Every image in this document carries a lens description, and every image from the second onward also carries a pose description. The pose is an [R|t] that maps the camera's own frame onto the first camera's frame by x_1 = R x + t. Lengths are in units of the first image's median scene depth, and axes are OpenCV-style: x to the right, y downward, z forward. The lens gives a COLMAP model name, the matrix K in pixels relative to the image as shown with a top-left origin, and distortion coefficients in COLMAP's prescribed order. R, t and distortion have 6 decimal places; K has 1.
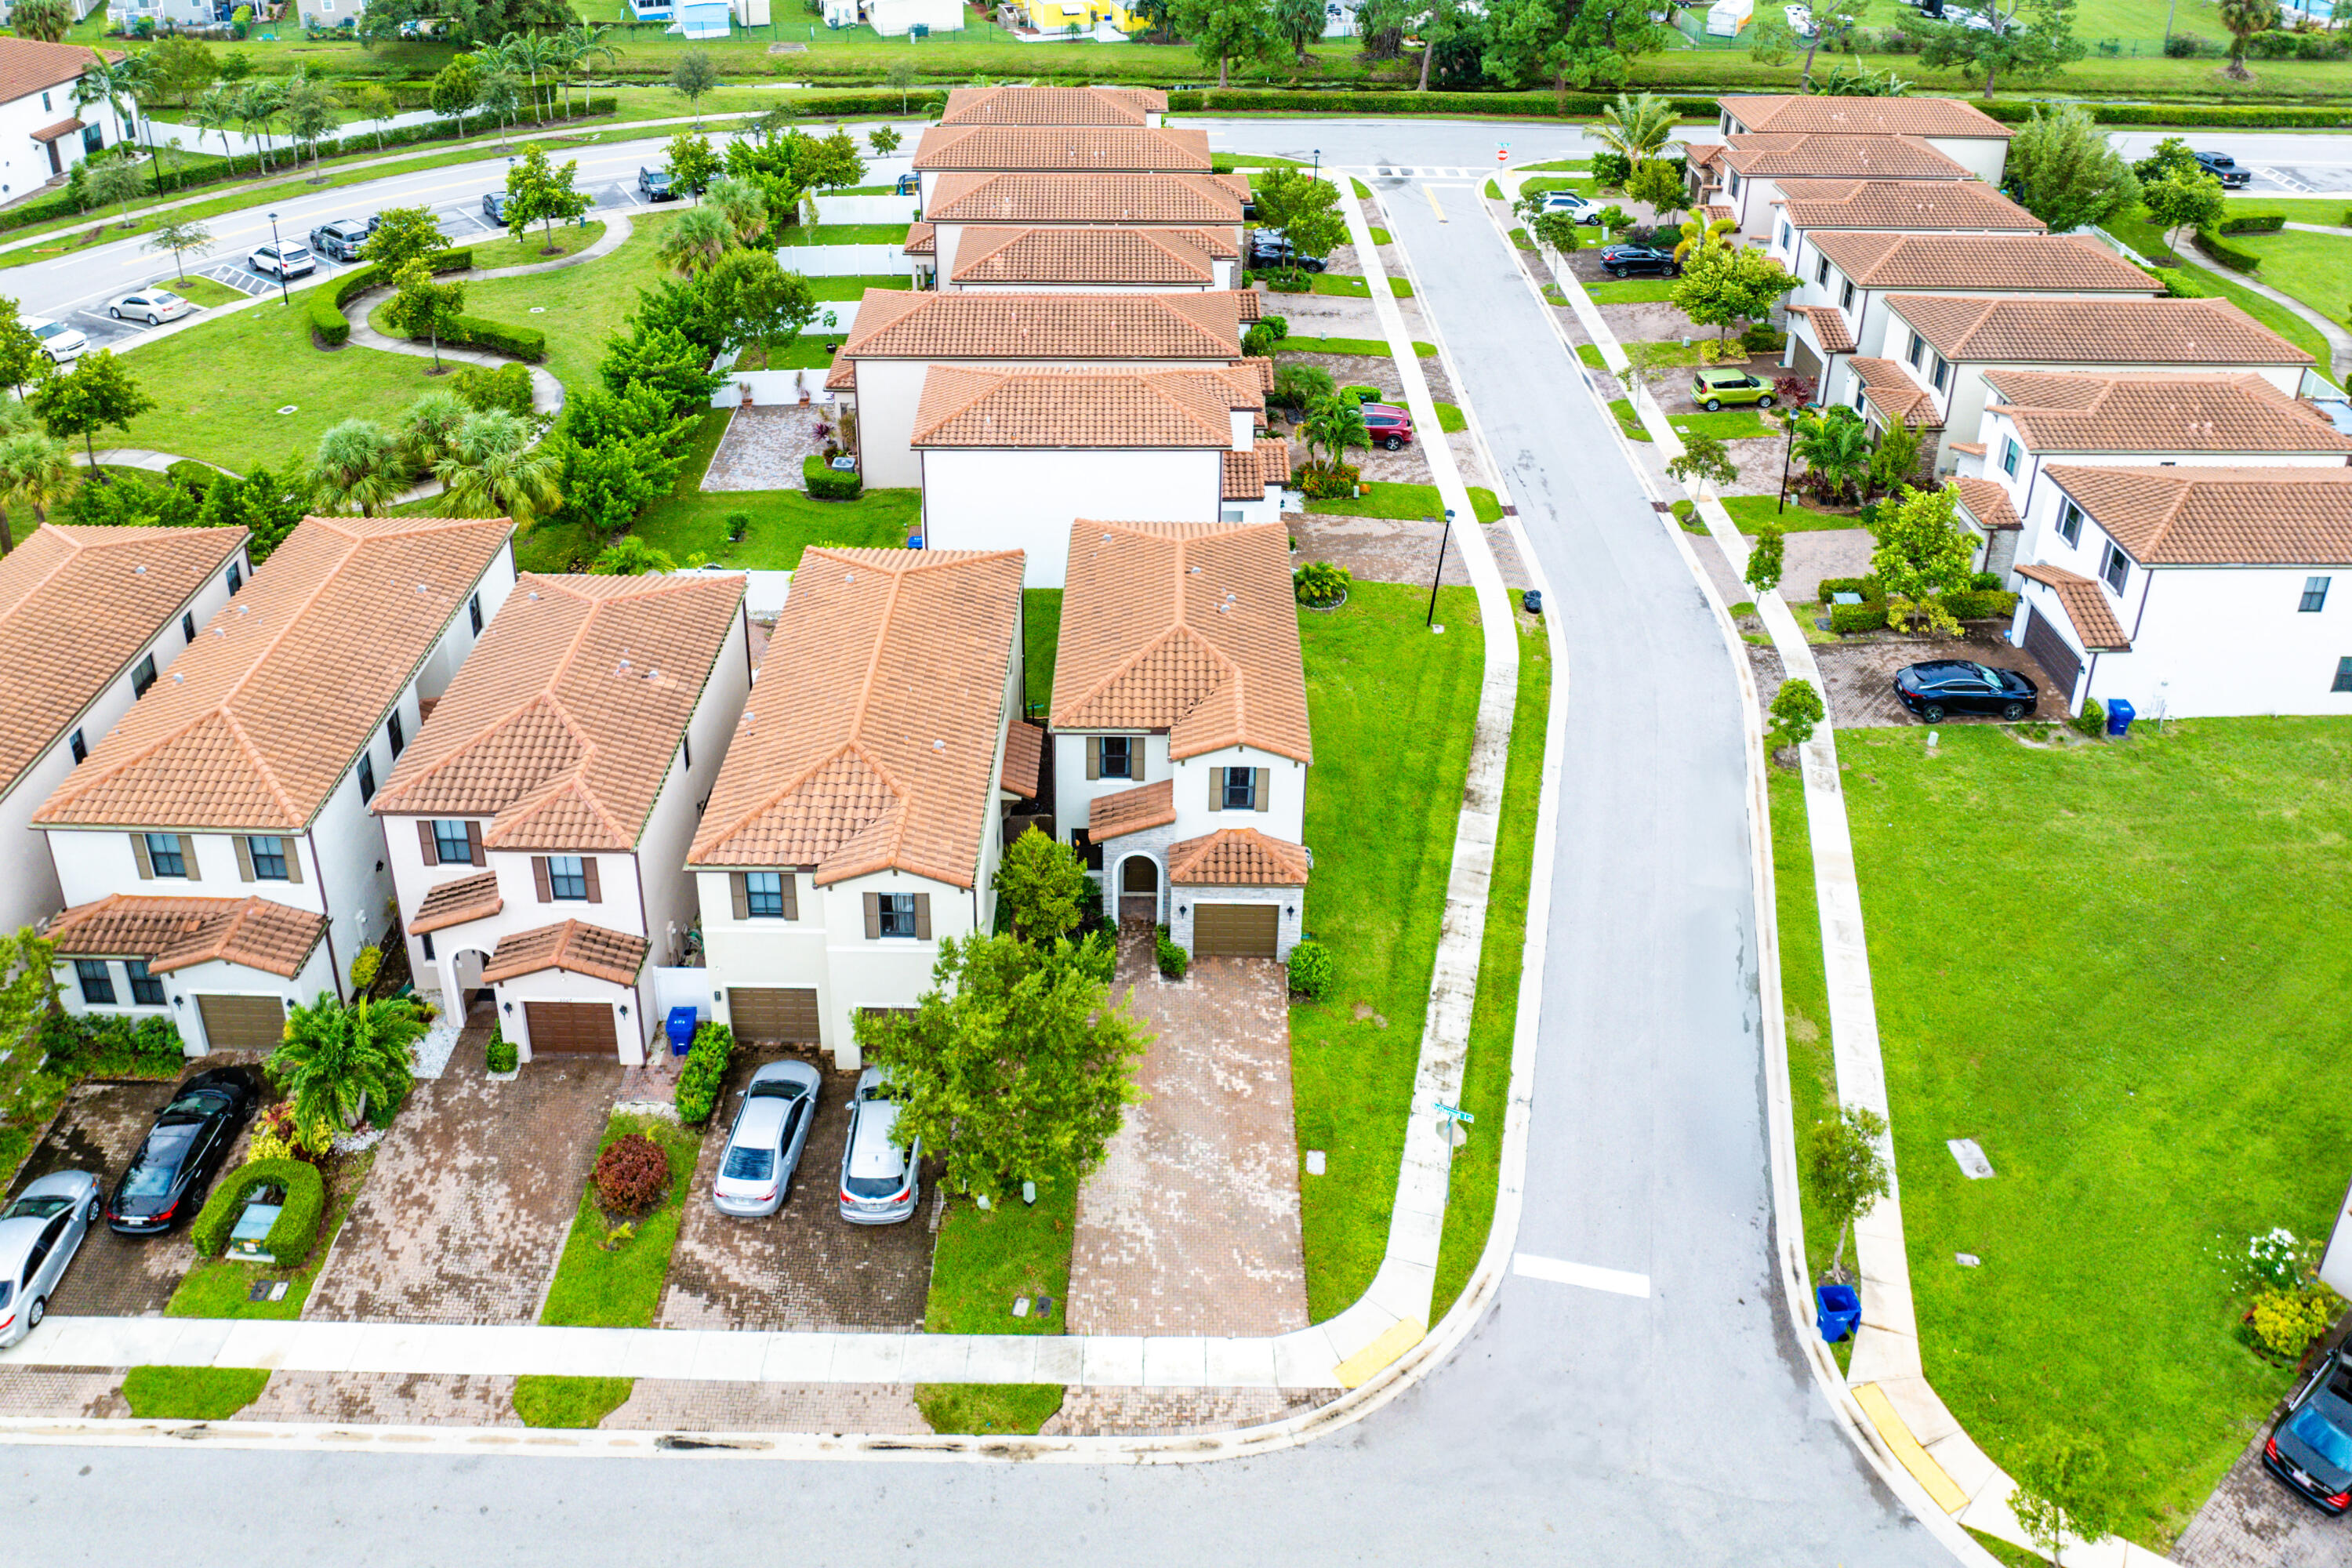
lens RADIAL K [[1769.3, 0, 1174.8], [0, 1769.3, 624.0], [0, 0, 1]] dist [-0.029935, -0.003210]
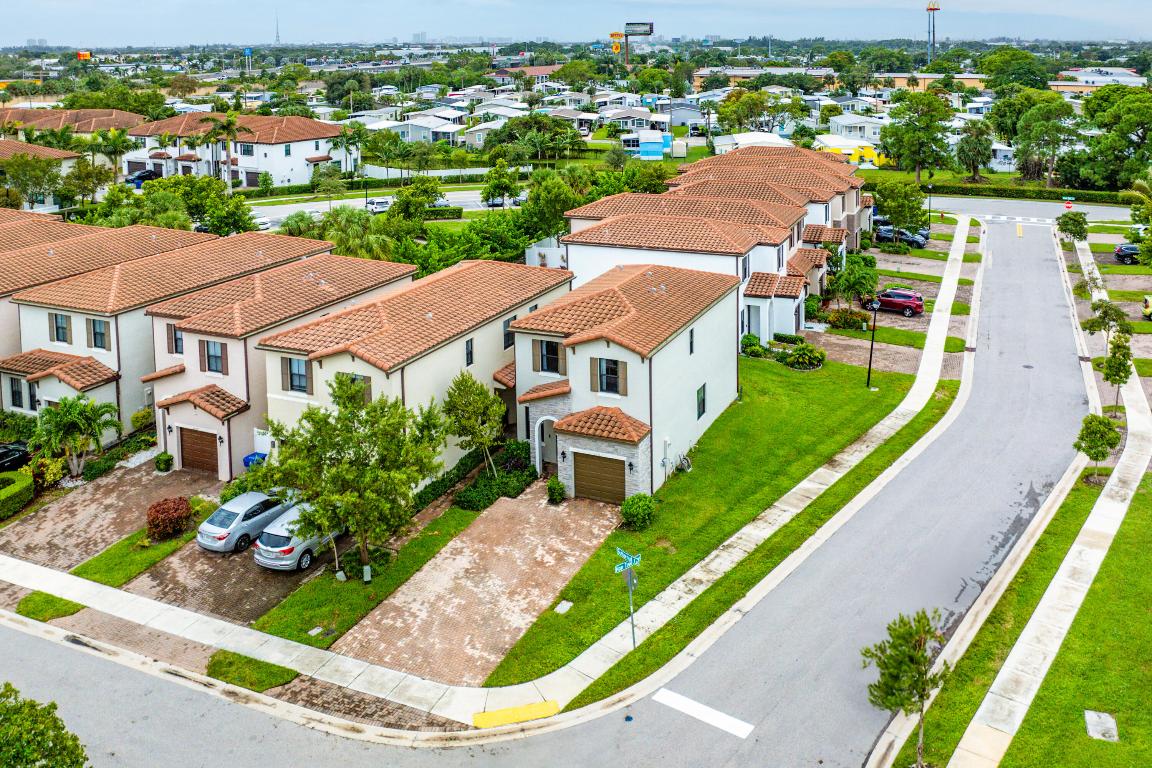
lens RADIAL K [[989.0, 0, 602.2], [0, 989.0, 266.9], [0, 0, 1]] dist [-0.016720, -0.024856]
pose [[0.918086, 0.066576, -0.390751, 0.368366], [-0.183126, 0.945524, -0.269164, 0.242733], [0.351545, 0.318673, 0.880264, 0.239714]]
